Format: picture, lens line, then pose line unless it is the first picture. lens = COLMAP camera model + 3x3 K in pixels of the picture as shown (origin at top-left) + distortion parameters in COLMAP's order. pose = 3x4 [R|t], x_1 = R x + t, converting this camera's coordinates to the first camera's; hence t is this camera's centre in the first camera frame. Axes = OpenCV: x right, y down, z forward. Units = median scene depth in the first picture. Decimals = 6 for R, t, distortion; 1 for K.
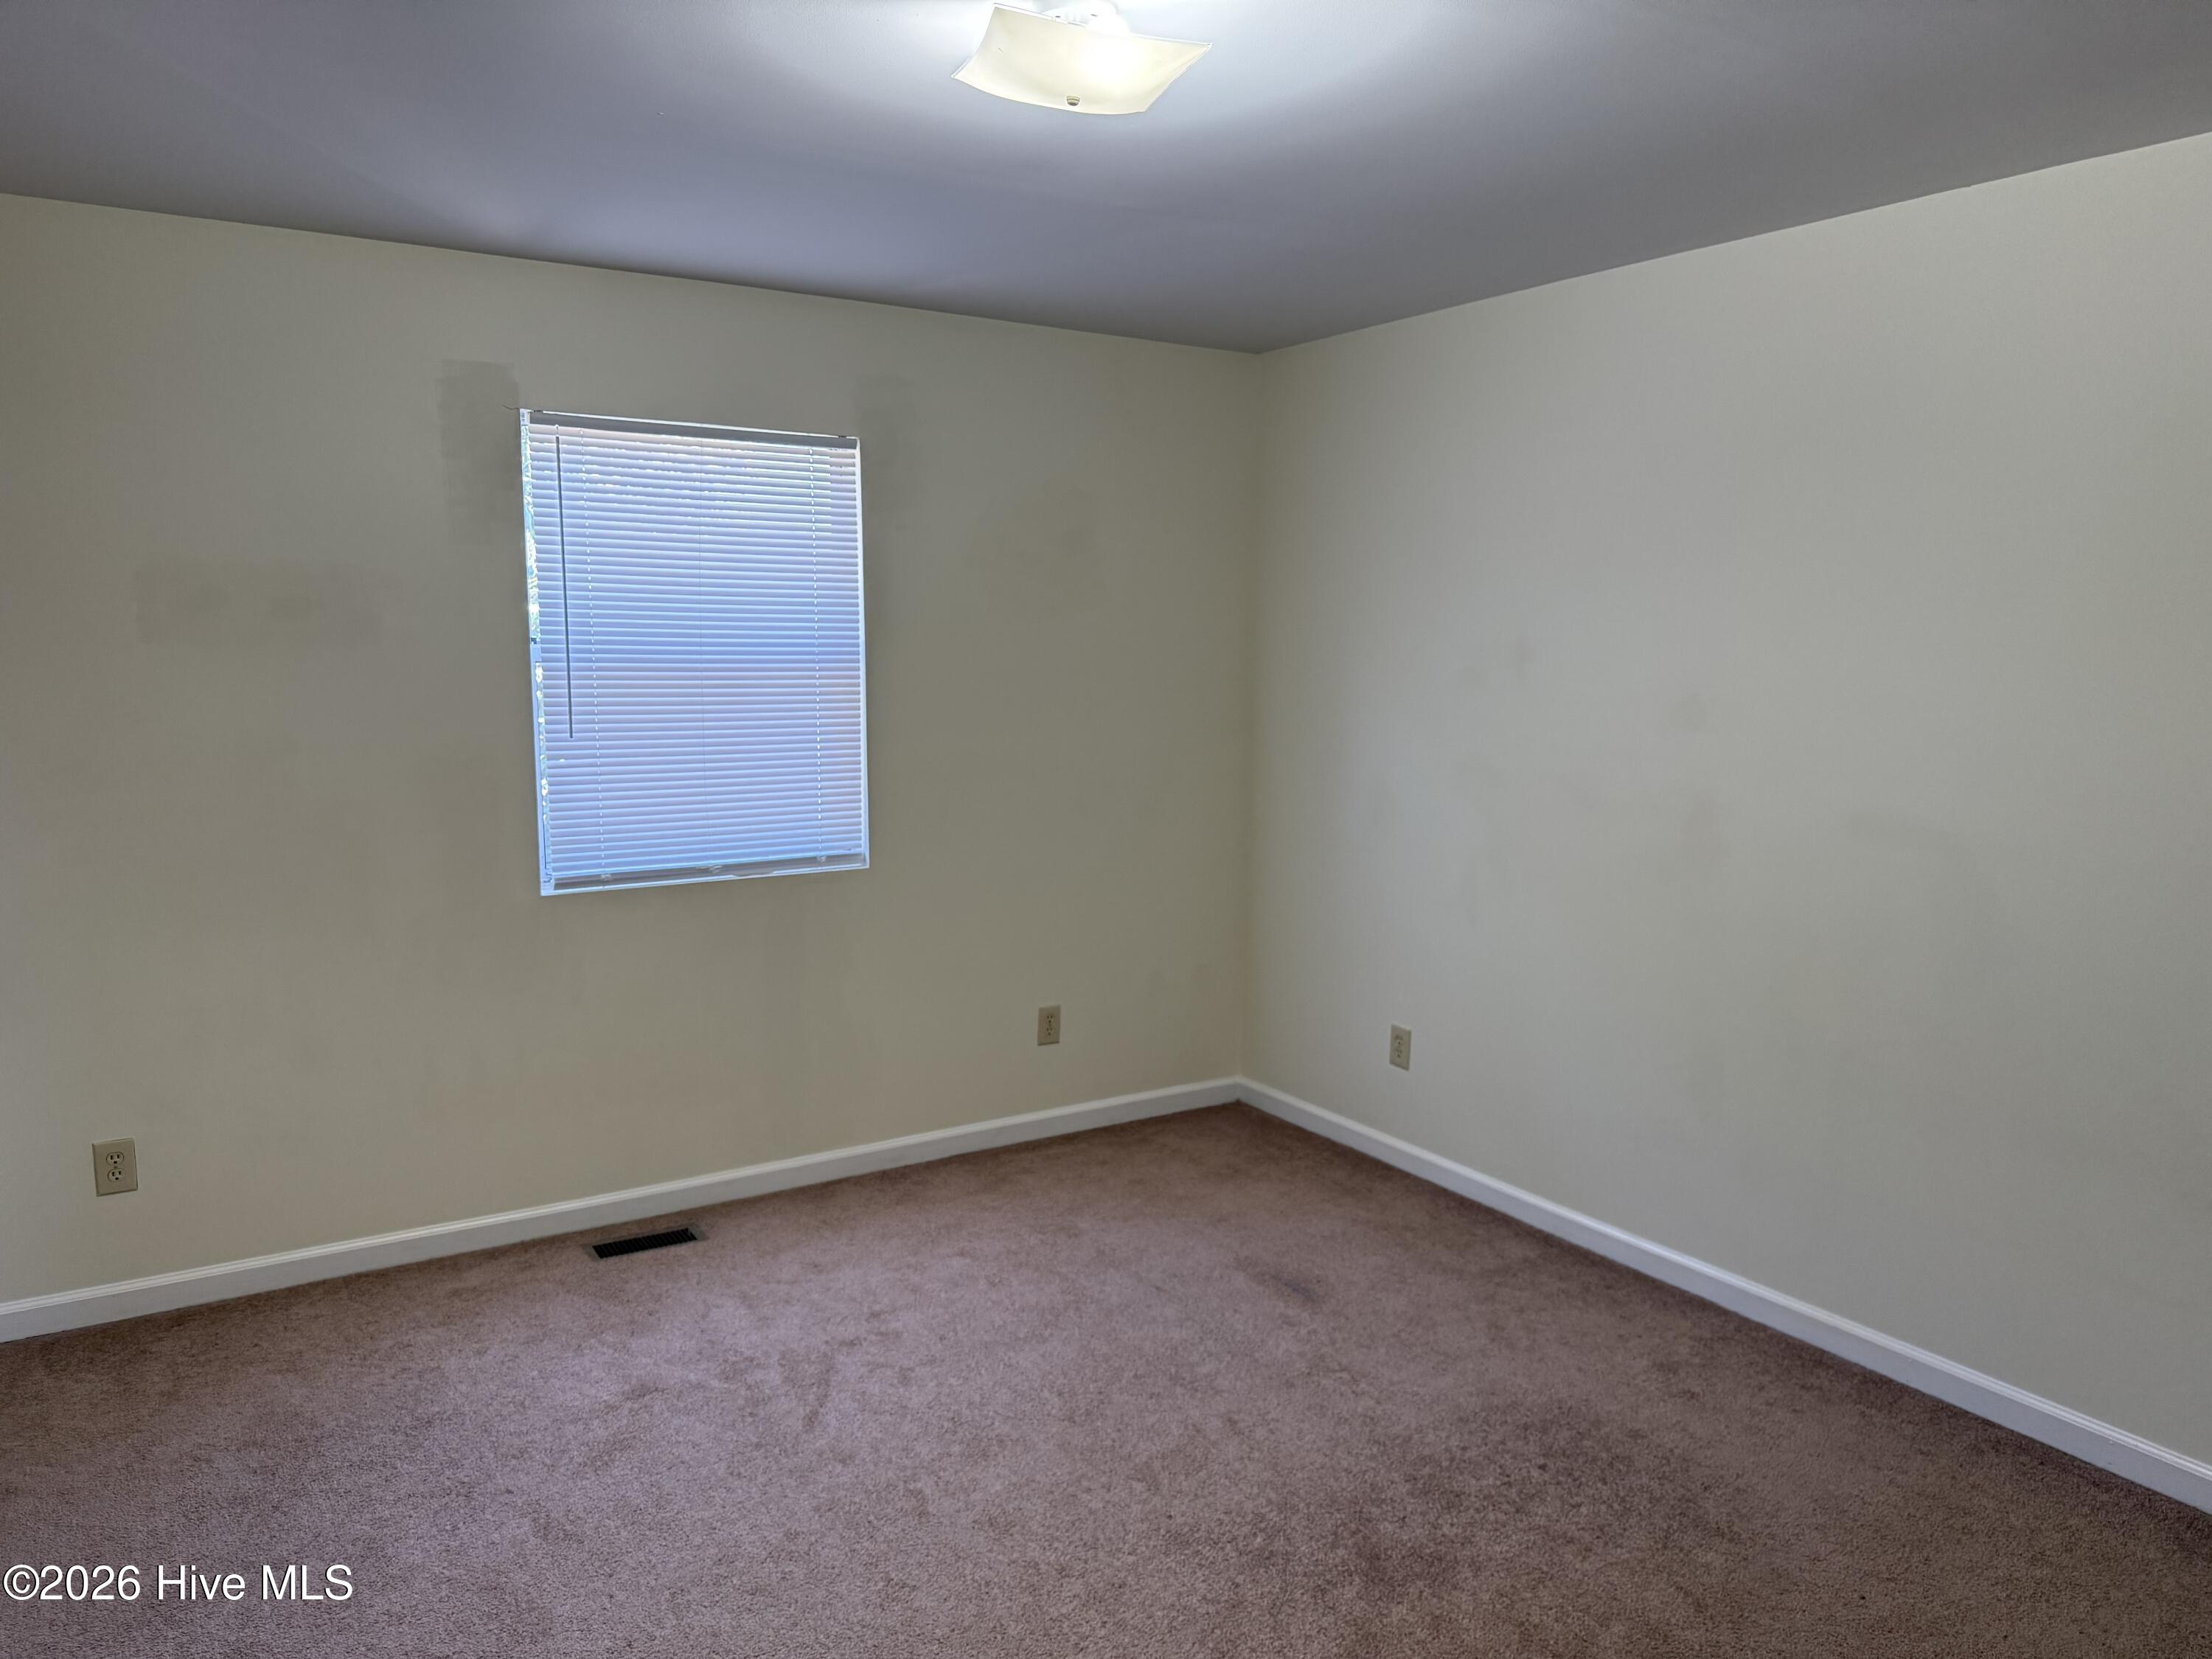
lens RADIAL K [[1538.0, 0, 1106.0], [0, 1538.0, 829.5], [0, 0, 1]] dist [0.162557, -0.320583]
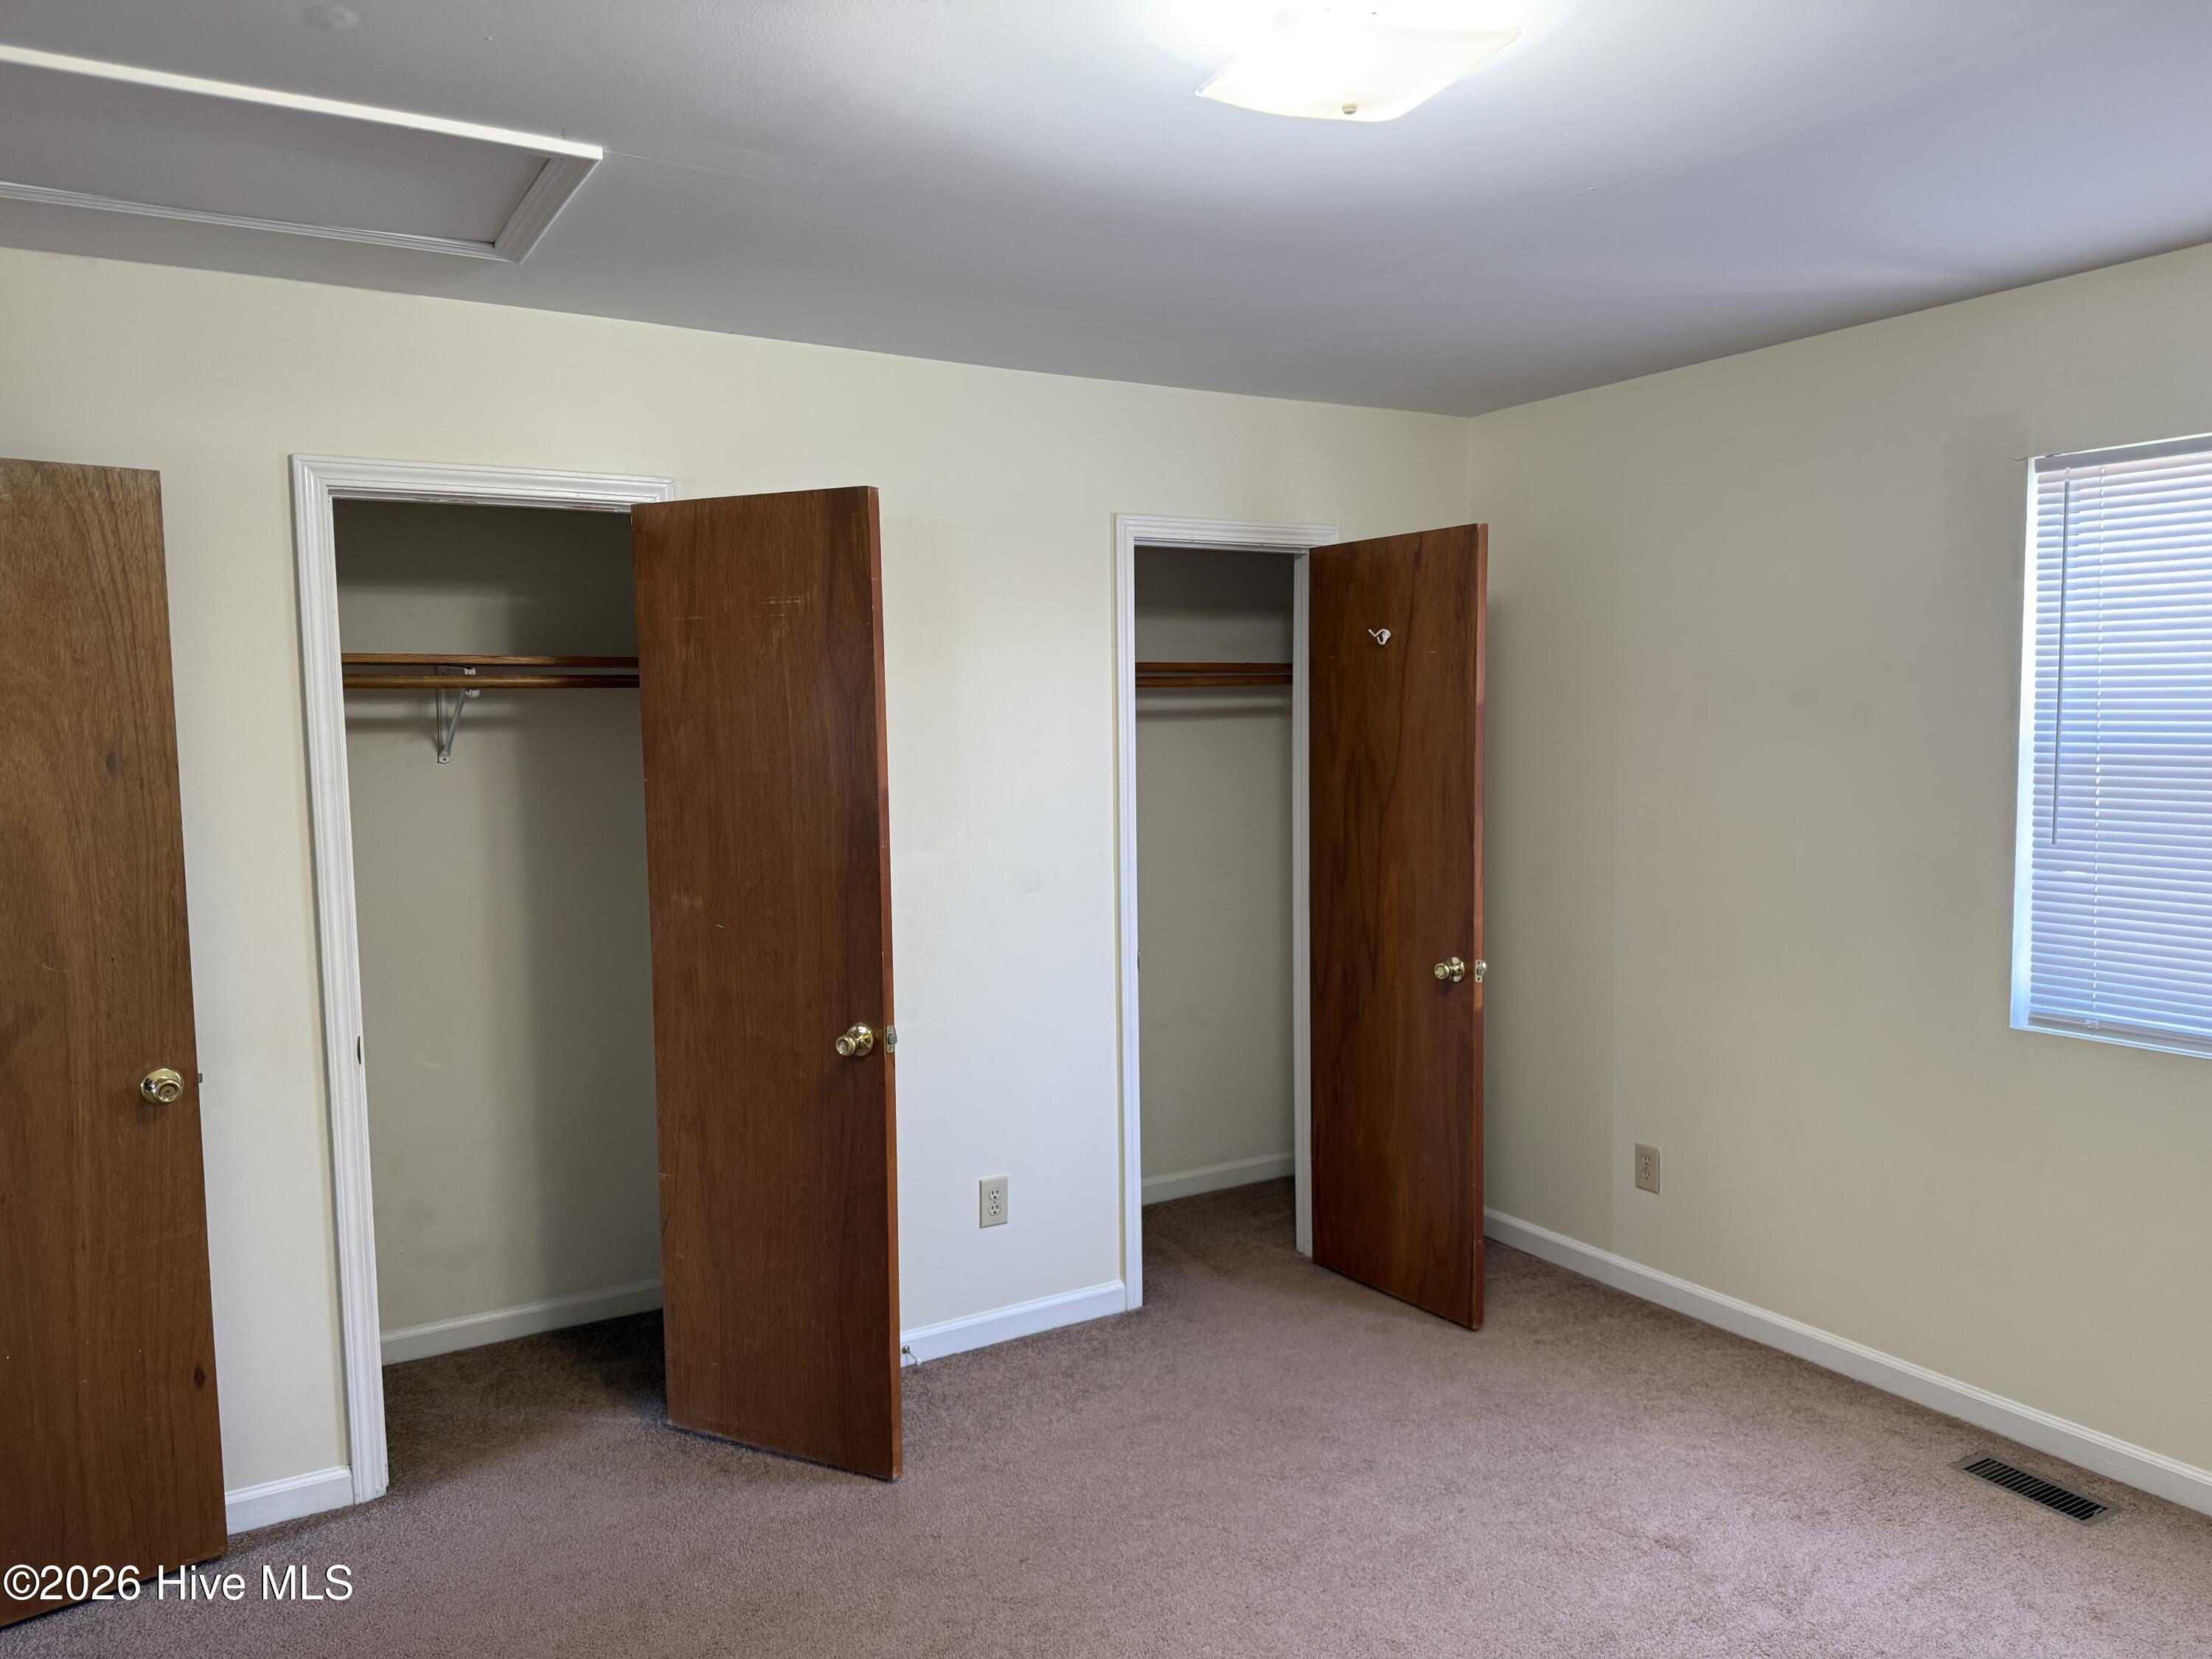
lens RADIAL K [[1561.8, 0, 1106.0], [0, 1561.8, 829.5], [0, 0, 1]] dist [0.031118, -0.041609]
pose [[-0.013428, 0.068063, -0.997591, 0.498930], [-0.116195, 0.990815, 0.069164, -0.067456], [0.993136, 0.116844, -0.005396, 0.525270]]
